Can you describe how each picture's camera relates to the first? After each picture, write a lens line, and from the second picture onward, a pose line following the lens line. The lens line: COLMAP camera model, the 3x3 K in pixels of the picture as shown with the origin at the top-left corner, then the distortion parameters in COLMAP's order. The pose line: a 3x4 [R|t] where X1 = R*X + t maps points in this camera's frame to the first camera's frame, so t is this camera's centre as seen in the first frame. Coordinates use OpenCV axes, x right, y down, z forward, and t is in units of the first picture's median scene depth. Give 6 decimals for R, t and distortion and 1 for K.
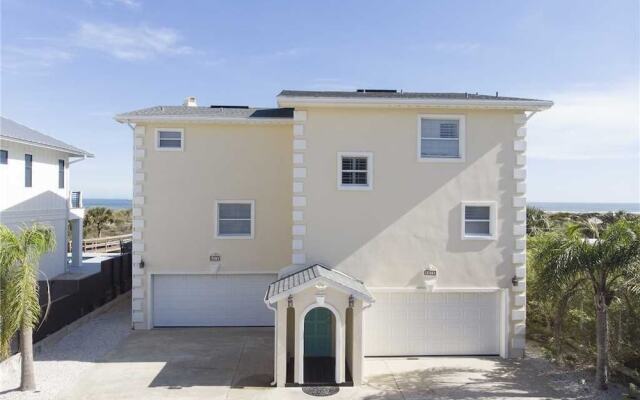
lens RADIAL K [[477.7, 0, 320.0], [0, 477.7, 200.0], [0, 0, 1]] dist [0.007116, 0.001750]
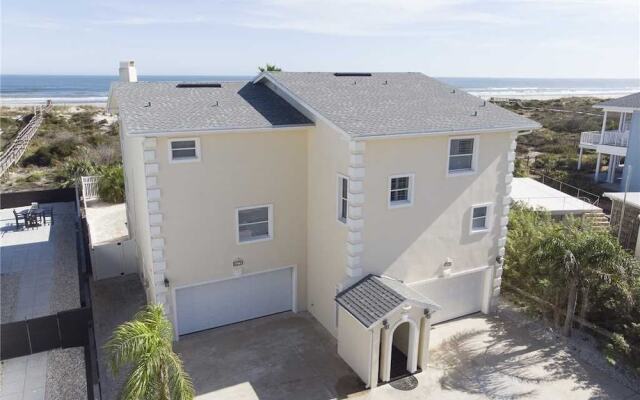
lens RADIAL K [[479.3, 0, 320.0], [0, 479.3, 200.0], [0, 0, 1]] dist [-0.004891, -0.001799]
pose [[0.914324, -0.104945, 0.391149, -0.535623], [0.000855, 0.966339, 0.257270, -0.324936], [-0.404982, -0.234894, 0.883637, 0.076261]]
